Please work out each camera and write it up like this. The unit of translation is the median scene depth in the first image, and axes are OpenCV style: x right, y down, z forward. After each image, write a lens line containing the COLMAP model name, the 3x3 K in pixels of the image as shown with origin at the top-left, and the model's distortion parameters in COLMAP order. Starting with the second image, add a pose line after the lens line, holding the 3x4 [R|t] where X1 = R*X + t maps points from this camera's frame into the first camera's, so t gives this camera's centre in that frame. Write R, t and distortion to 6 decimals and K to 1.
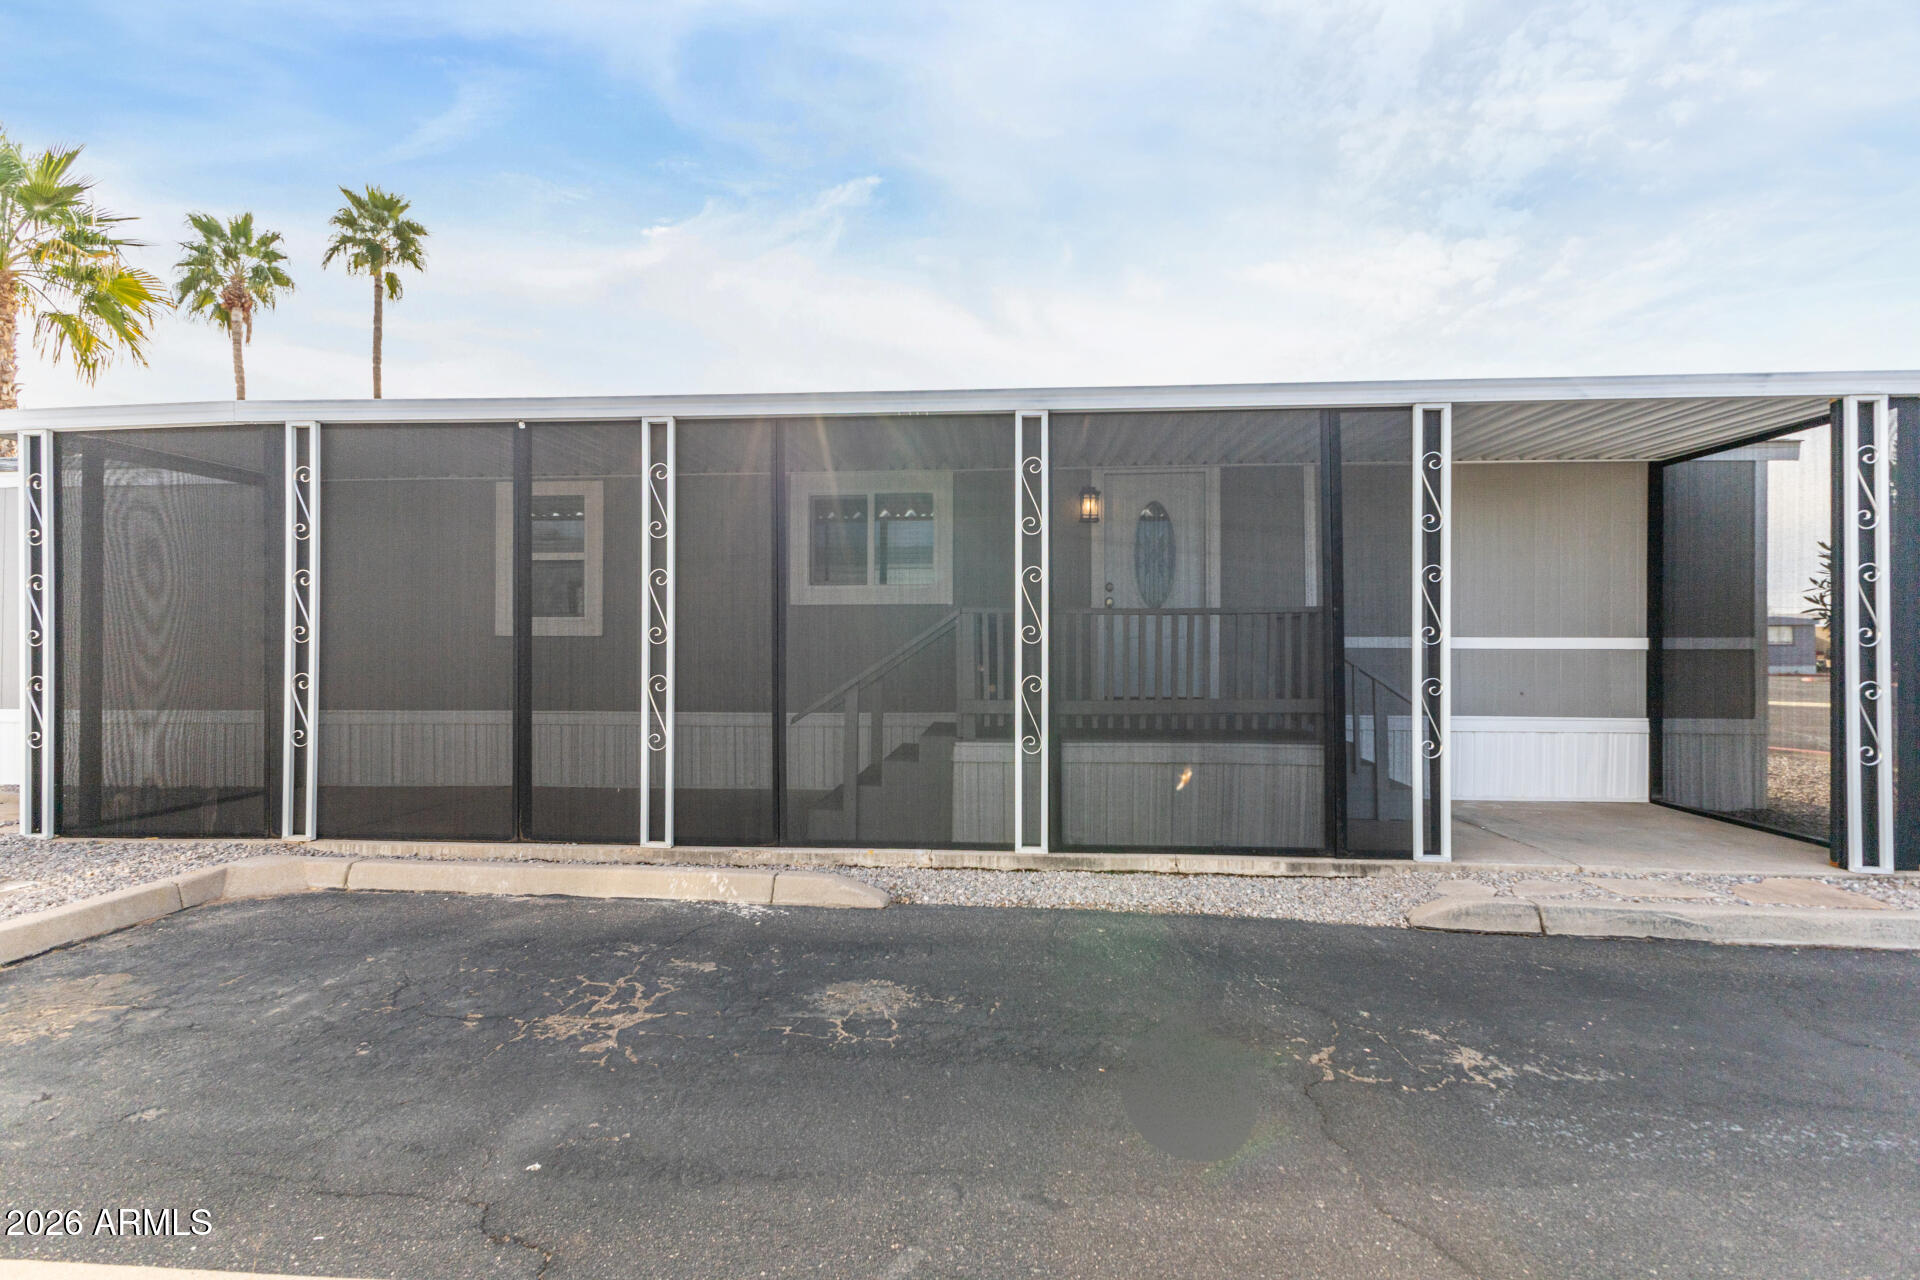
lens RADIAL K [[839.2, 0, 955.3], [0, 839.2, 641.7], [0, 0, 1]] dist [0.015929, -0.004790]
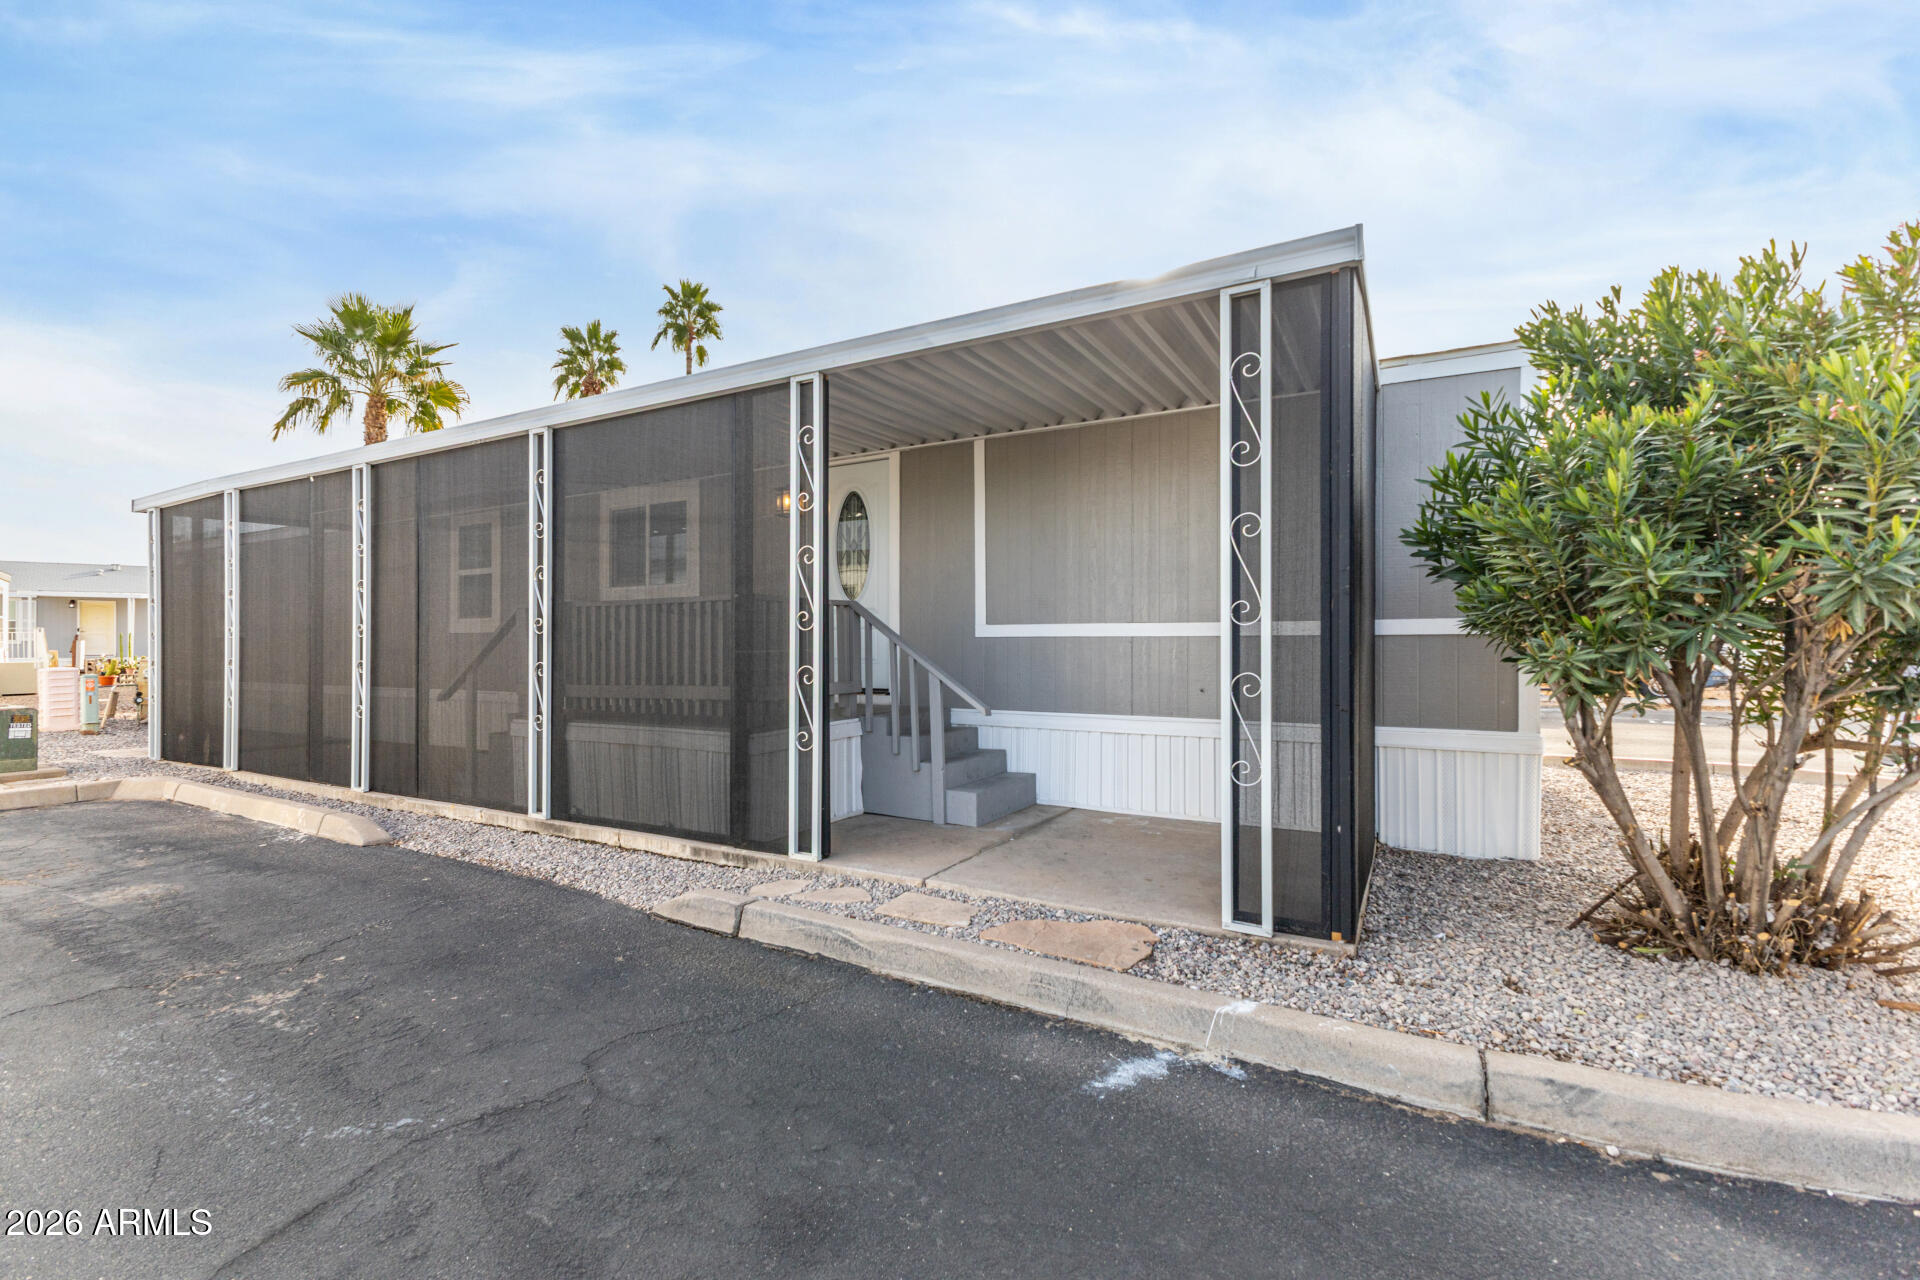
lens RADIAL K [[839.2, 0, 963.4], [0, 839.2, 633.7], [0, 0, 1]] dist [0.015929, -0.004790]
pose [[0.903520, -0.009578, -0.428438, 0.259027], [0.006775, 0.999945, -0.008068, 0.003786], [0.428492, 0.004387, 0.903535, 0.051148]]
